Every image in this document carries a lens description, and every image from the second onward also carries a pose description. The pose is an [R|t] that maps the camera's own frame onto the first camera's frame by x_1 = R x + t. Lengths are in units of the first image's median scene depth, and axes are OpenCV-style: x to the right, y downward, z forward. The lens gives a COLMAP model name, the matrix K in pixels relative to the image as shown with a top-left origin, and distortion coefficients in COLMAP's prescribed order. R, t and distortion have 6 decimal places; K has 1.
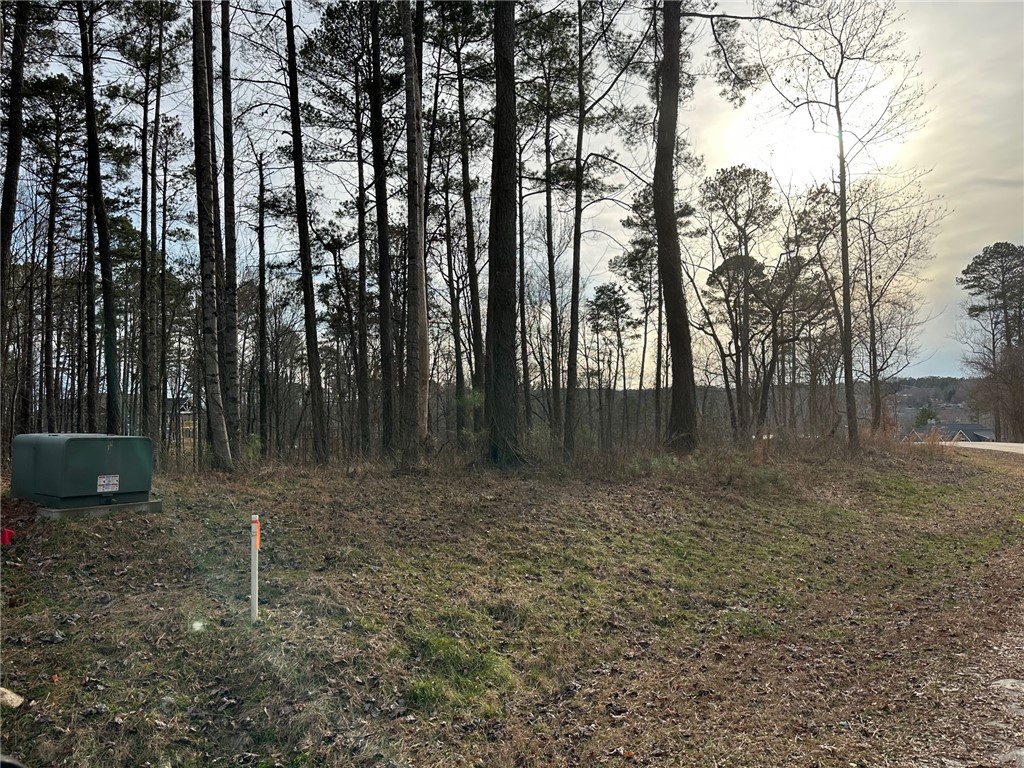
lens RADIAL K [[730.4, 0, 509.0], [0, 730.4, 390.9], [0, 0, 1]] dist [0.047262, -0.054173]
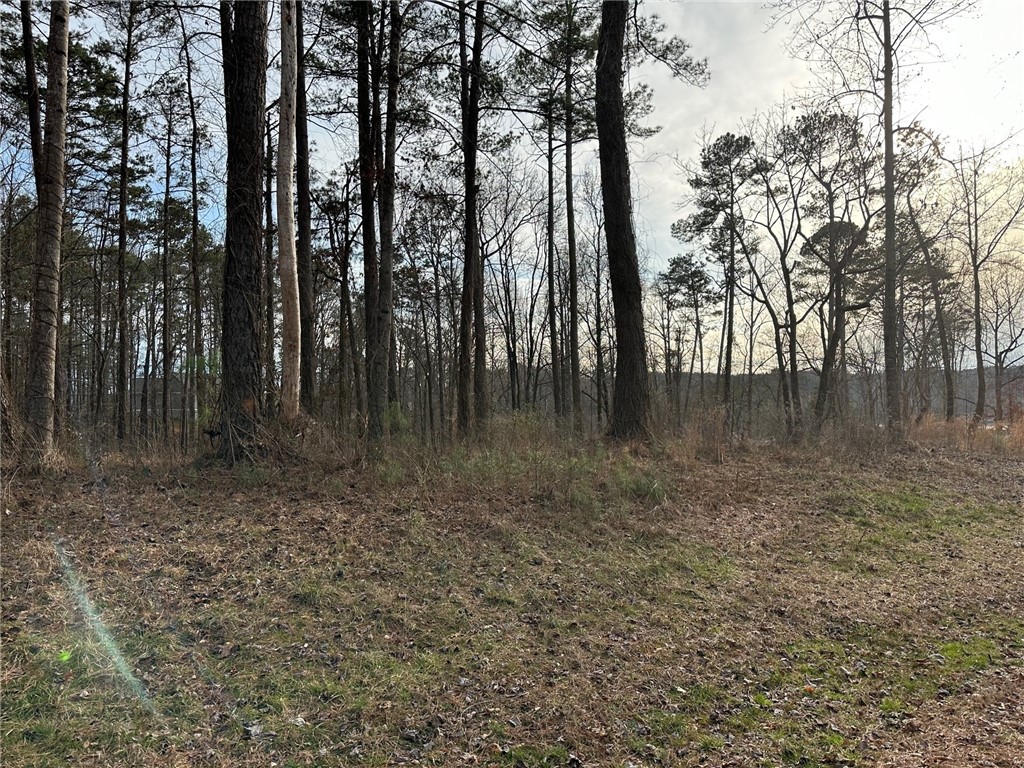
lens RADIAL K [[740.5, 0, 513.4], [0, 740.5, 381.8], [0, 0, 1]] dist [0.040227, -0.069410]
pose [[0.990953, 0.005790, -0.134088, 0.065053], [-0.004568, 0.999945, 0.009419, 0.004126], [0.134135, -0.008722, 0.990925, 0.076755]]
